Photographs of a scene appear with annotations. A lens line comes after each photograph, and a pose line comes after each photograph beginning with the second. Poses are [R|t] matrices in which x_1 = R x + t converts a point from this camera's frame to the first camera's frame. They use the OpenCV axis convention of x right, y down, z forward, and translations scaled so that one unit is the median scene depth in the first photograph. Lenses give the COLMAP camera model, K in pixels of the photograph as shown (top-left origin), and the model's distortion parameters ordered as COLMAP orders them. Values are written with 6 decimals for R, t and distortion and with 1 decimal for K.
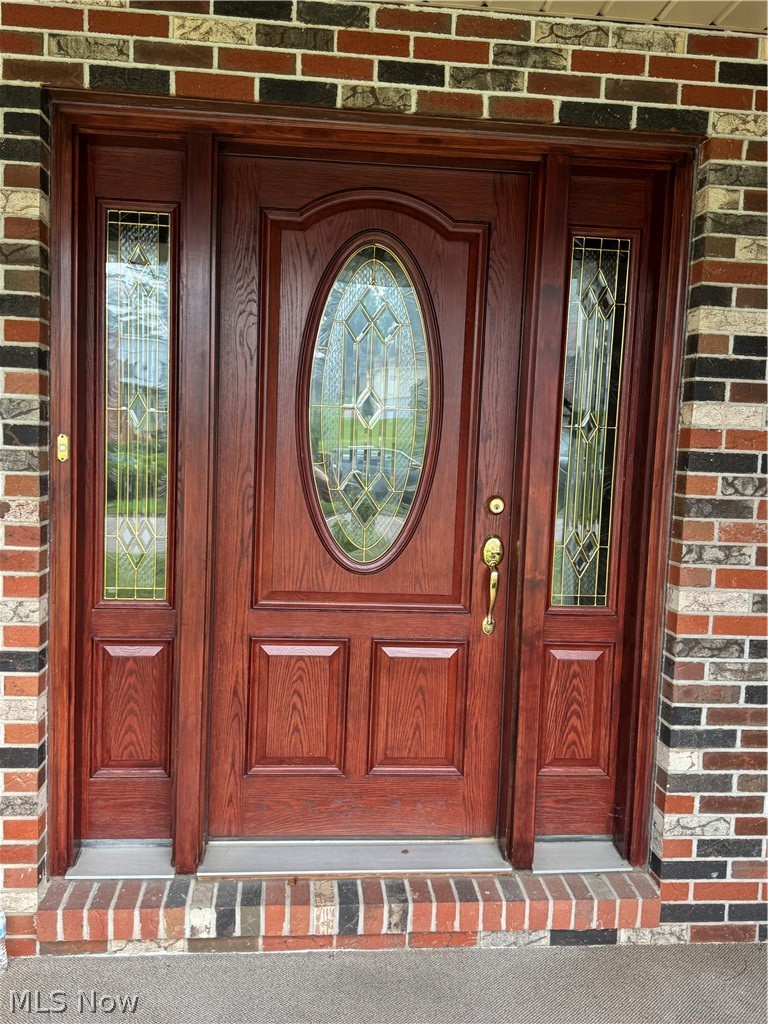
lens RADIAL K [[851.2, 0, 374.4], [0, 851.2, 512.4], [0, 0, 1]] dist [-0.008983, -0.011146]
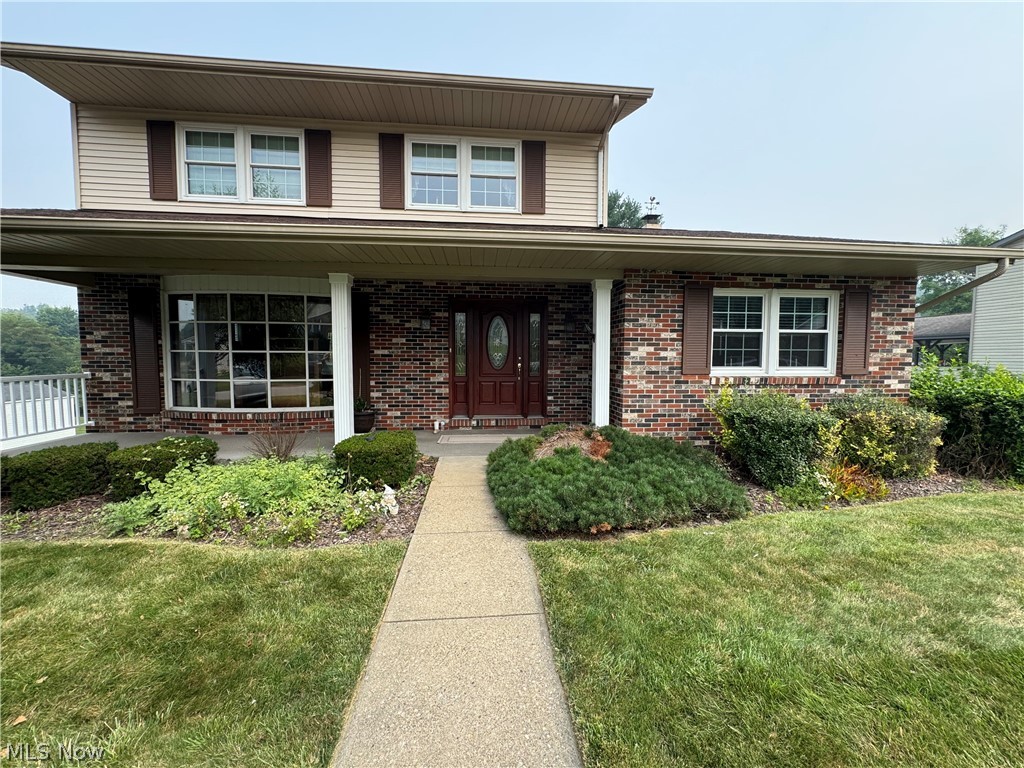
lens RADIAL K [[407.5, 0, 512.1], [0, 407.5, 382.6], [0, 0, 1]] dist [0.000830, 0.000049]
pose [[0.999471, -0.031918, 0.006173, 0.073391], [0.032021, 0.999335, -0.017419, 0.234051], [-0.005613, 0.017608, 0.999829, -2.065954]]
